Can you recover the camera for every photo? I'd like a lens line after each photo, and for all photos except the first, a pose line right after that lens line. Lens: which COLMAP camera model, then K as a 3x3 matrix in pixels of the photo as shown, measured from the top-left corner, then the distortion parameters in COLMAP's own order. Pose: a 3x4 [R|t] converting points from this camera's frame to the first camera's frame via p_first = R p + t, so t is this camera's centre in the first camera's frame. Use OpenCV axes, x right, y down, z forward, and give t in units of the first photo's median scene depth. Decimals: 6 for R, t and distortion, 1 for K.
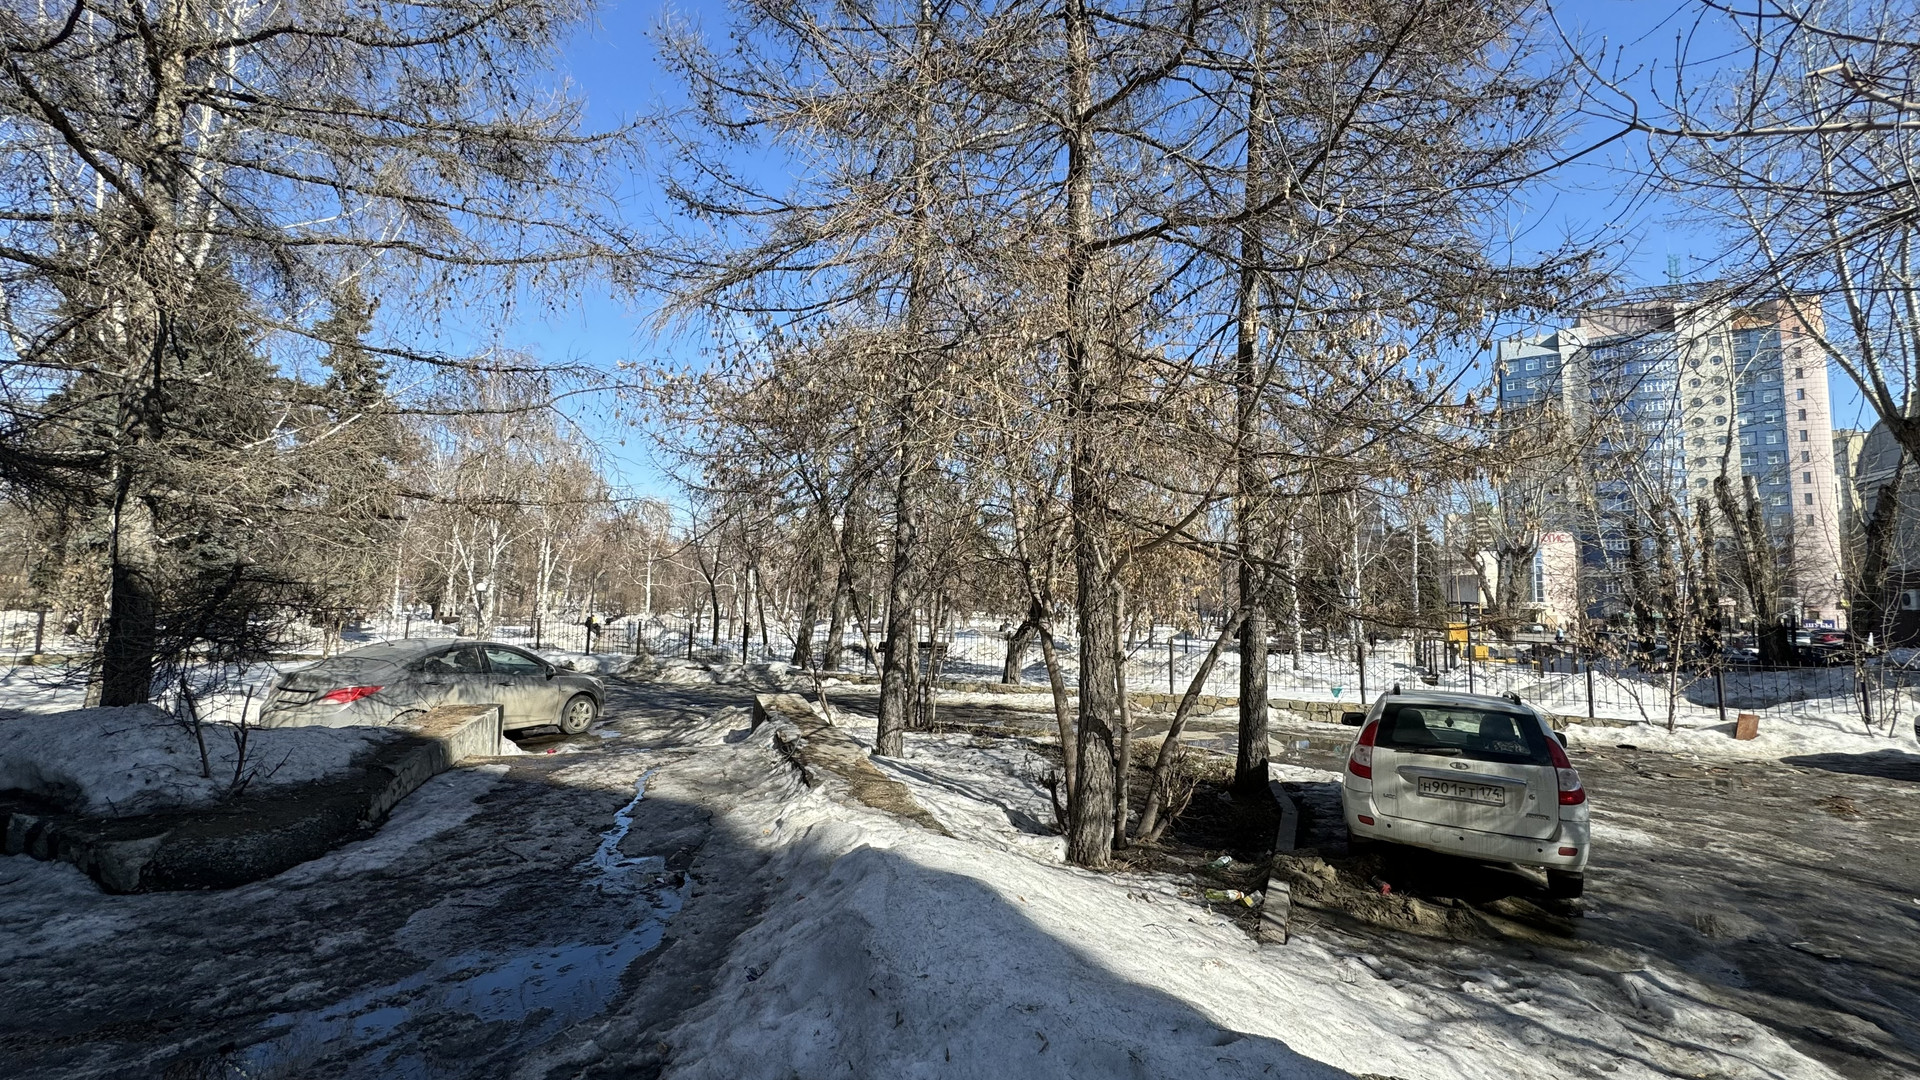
lens RADIAL K [[772.8, 0, 959.1], [0, 772.8, 538.5], [0, 0, 1]] dist [-0.001778, 0.001735]
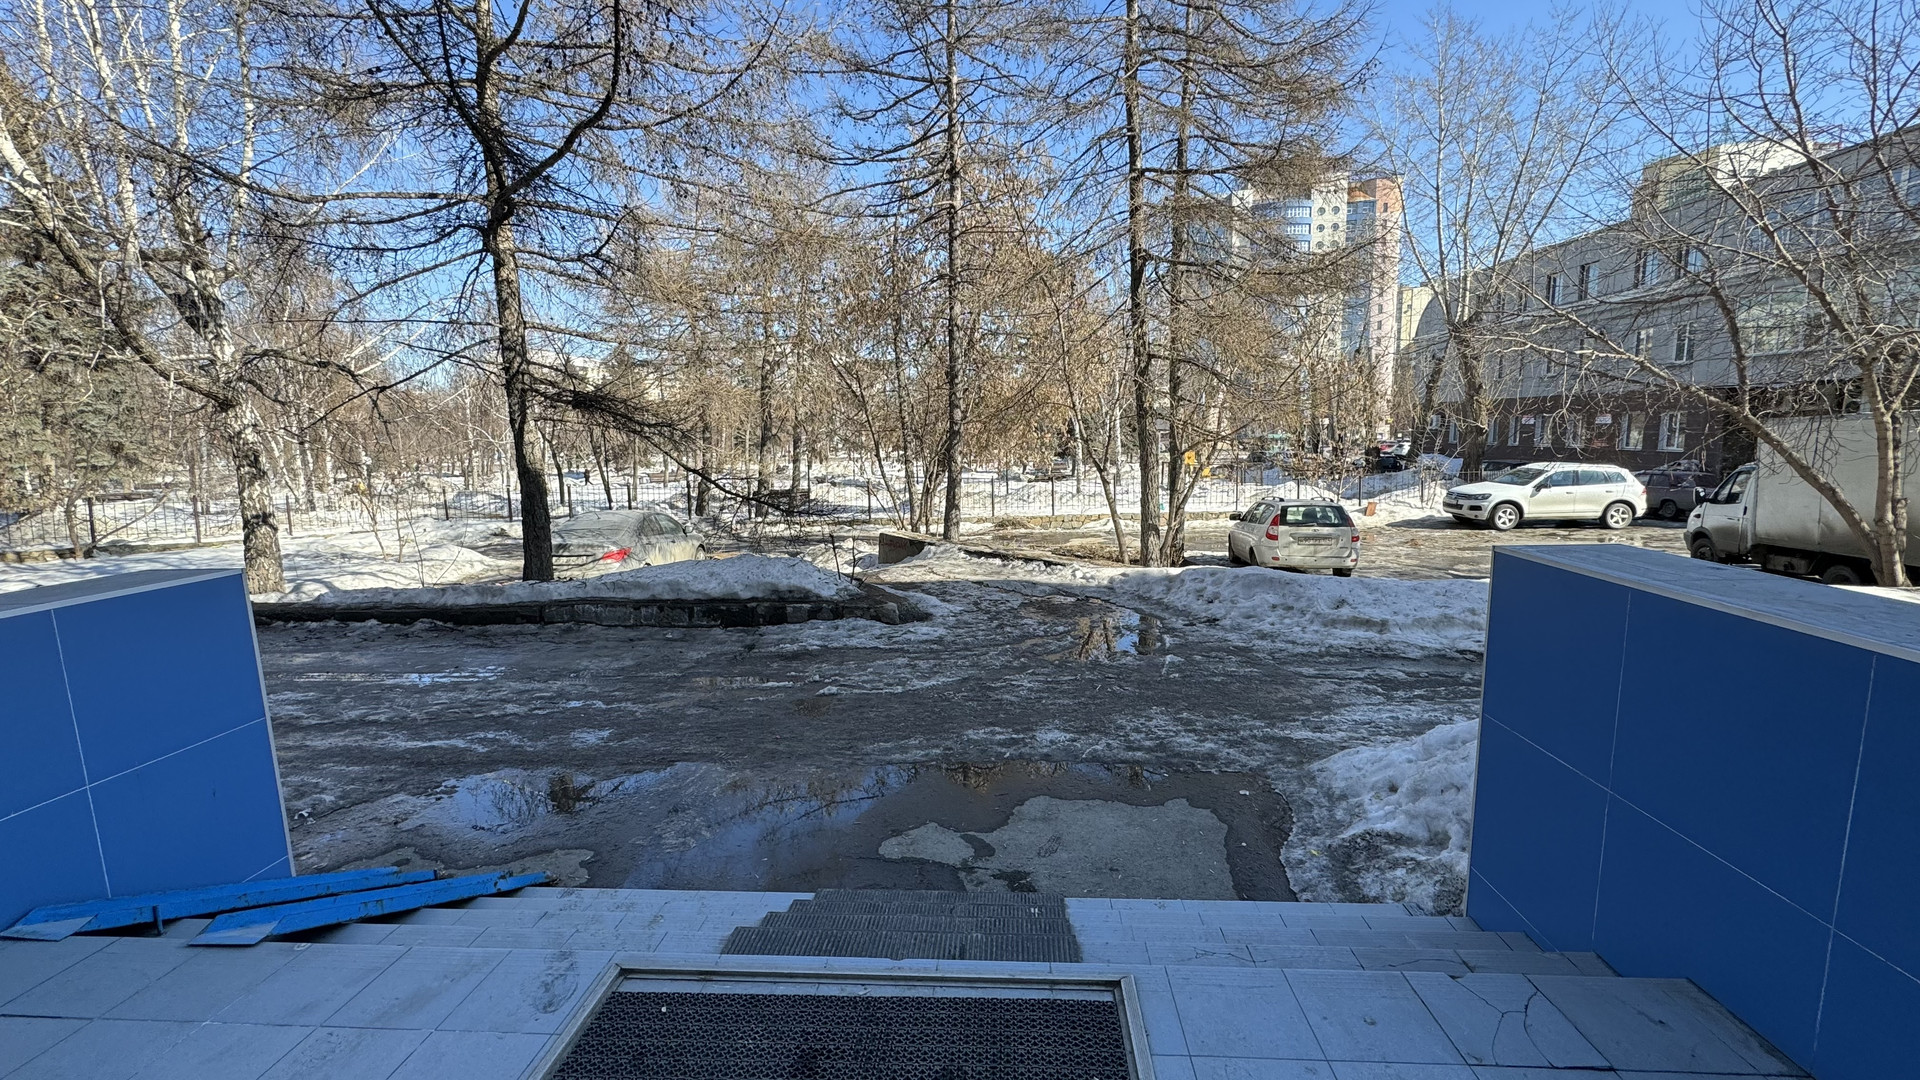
lens RADIAL K [[772.8, 0, 964.0], [0, 772.8, 542.4], [0, 0, 1]] dist [-0.001778, 0.001735]
pose [[0.936026, -0.084124, 0.341728, -0.615074], [0.008552, 0.976161, 0.216878, -0.097092], [-0.351826, -0.200081, 0.914432, -0.404944]]
